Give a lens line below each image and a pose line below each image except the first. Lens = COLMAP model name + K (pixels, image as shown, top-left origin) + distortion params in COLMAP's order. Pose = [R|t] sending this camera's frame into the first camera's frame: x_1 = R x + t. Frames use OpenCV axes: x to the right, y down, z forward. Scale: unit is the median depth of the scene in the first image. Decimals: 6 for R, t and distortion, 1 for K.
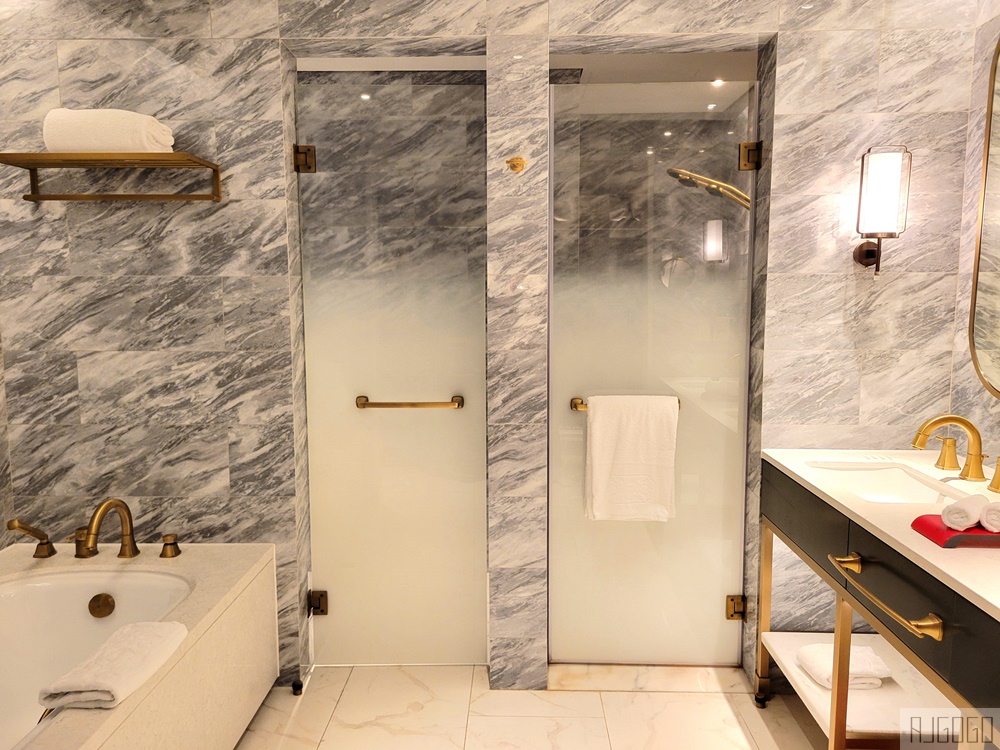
lens RADIAL K [[753.8, 0, 496.0], [0, 753.8, 373.1], [0, 0, 1]] dist [0.050778, -0.041658]
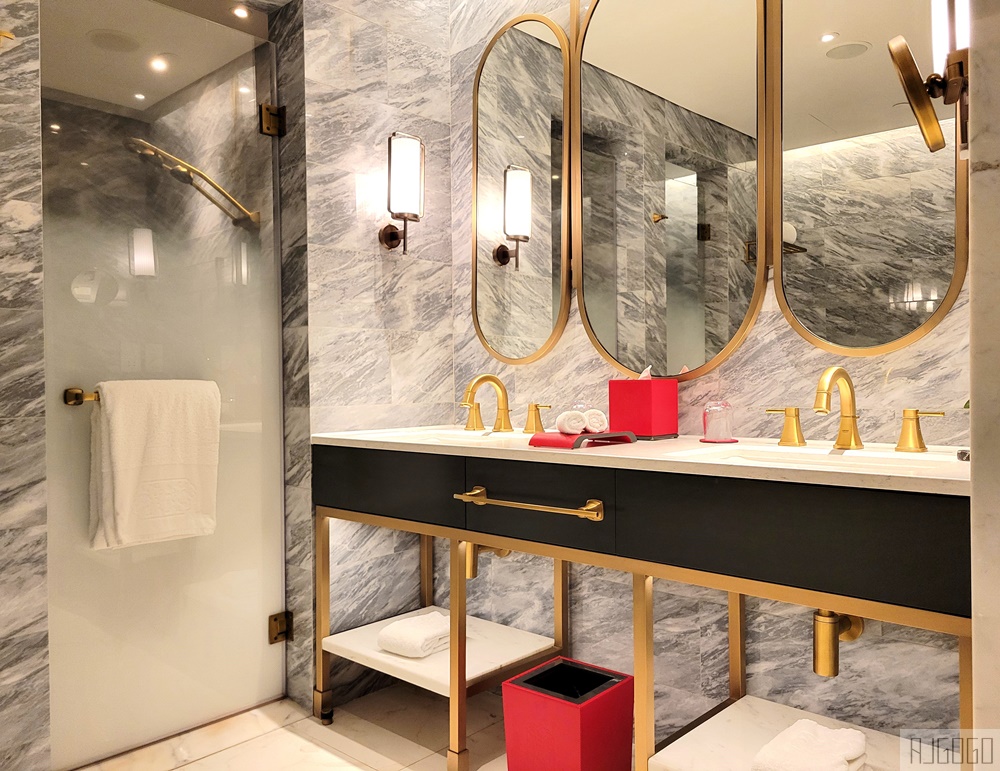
lens RADIAL K [[779.7, 0, 508.6], [0, 779.7, 387.3], [0, 0, 1]] dist [0.058157, -0.046381]
pose [[0.649458, -0.007207, 0.760363, -0.214104], [0.091110, 0.993489, -0.068404, 0.131331], [-0.754920, 0.113702, 0.645886, 0.205427]]
